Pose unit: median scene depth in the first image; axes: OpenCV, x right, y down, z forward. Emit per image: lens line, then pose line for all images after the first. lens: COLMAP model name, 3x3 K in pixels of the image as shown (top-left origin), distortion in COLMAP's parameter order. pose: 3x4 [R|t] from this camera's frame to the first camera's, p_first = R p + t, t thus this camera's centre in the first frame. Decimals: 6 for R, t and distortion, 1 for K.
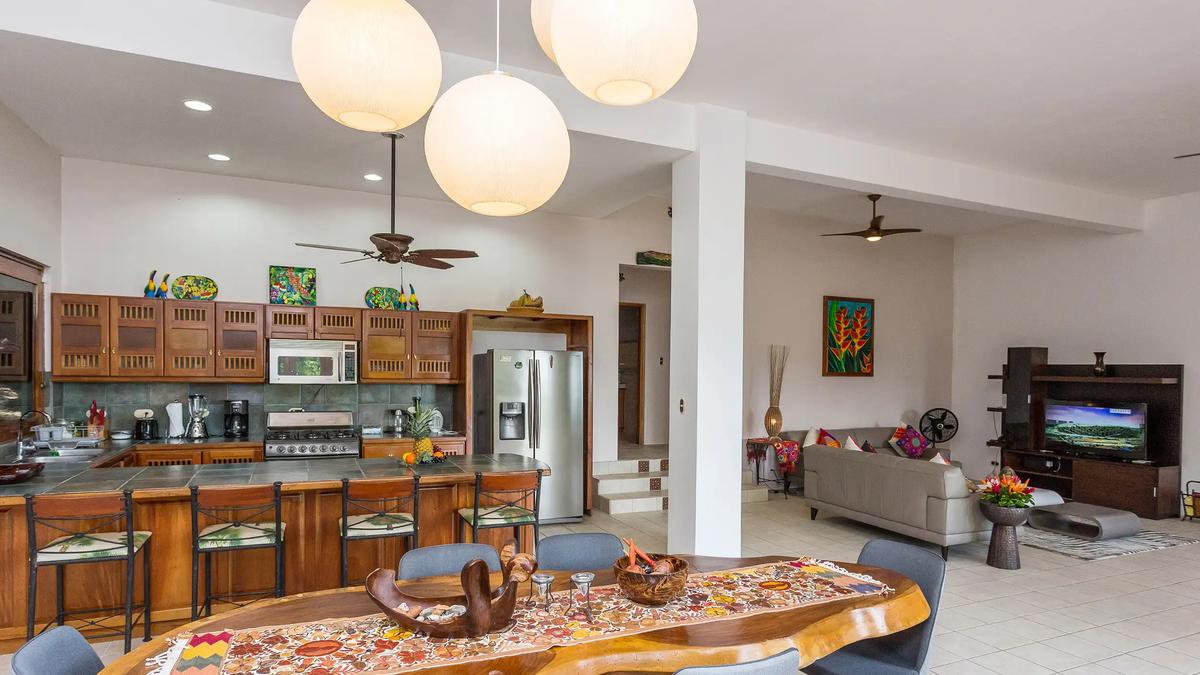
lens RADIAL K [[666.0, 0, 570.5], [0, 666.0, 370.6], [0, 0, 1]] dist [-0.011555, 0.004295]
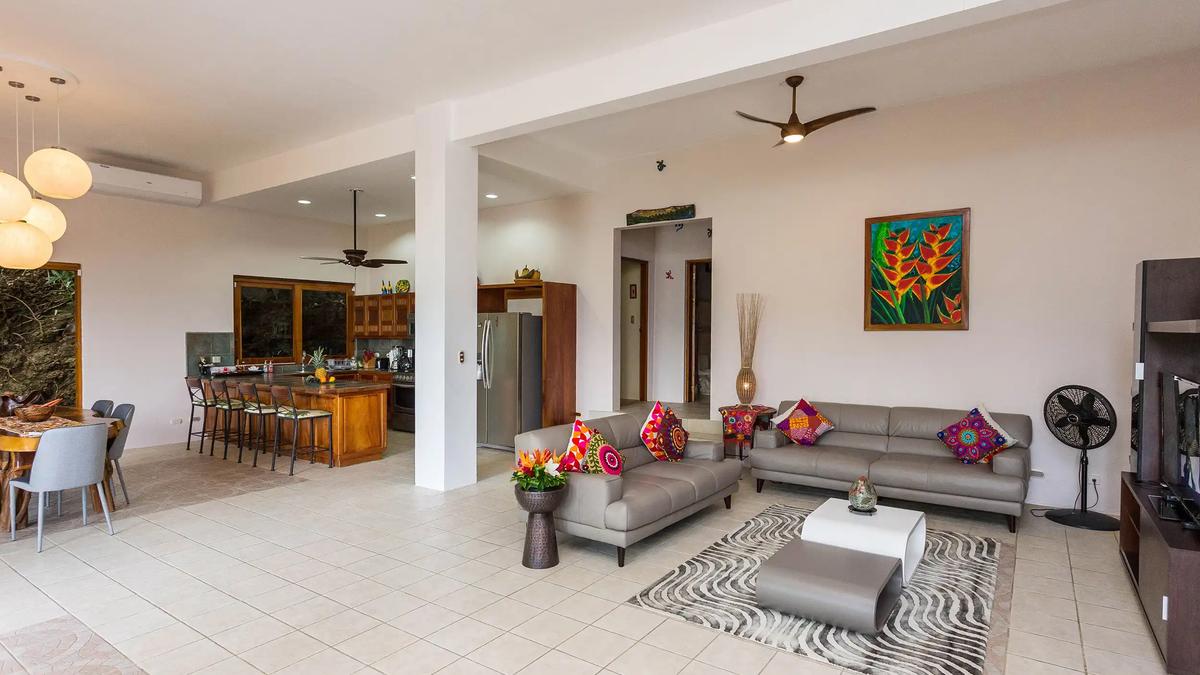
lens RADIAL K [[617.4, 0, 600.4], [0, 617.4, 334.4], [0, 0, 1]] dist [0.004918, -0.001147]
pose [[0.521299, -0.013594, -0.853266, 1.175831], [0.000843, 0.999881, -0.015415, 0.033352], [0.853374, 0.007316, 0.521248, 0.596252]]
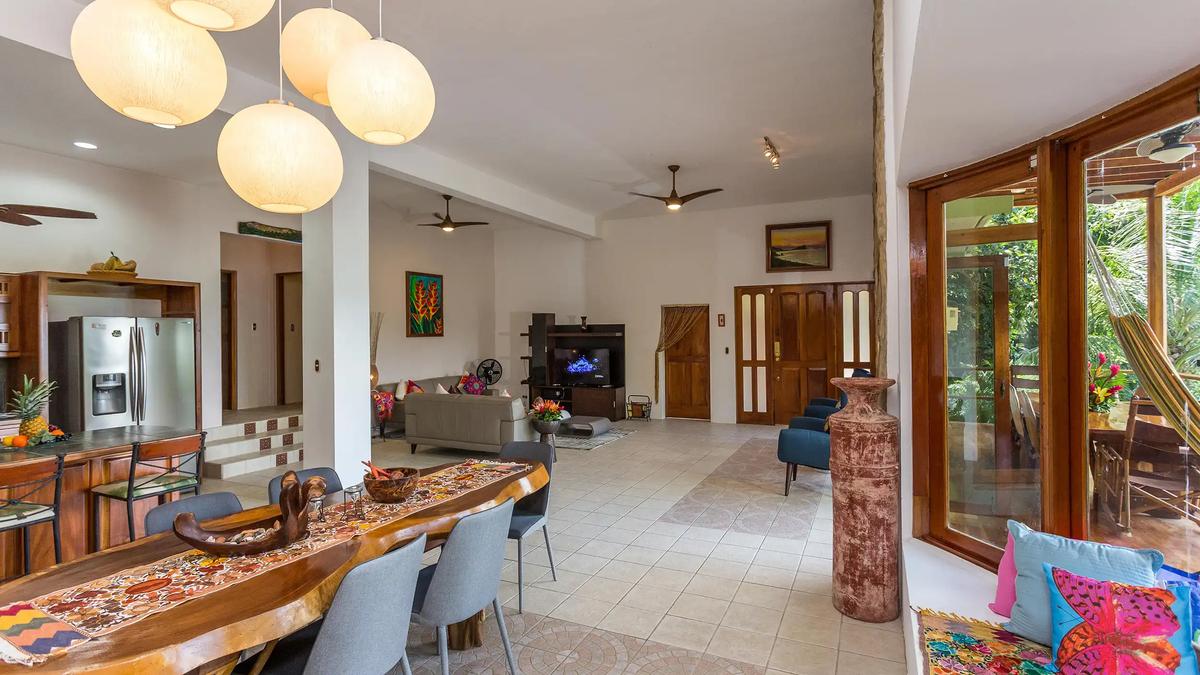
lens RADIAL K [[606.0, 0, 592.6], [0, 606.0, 325.2], [0, 0, 1]] dist [0.002566, -0.001210]
pose [[0.750810, -0.013807, 0.660374, -0.137829], [0.023313, 0.999713, -0.005603, 0.000541], [-0.660106, 0.019602, 0.750916, -0.076267]]
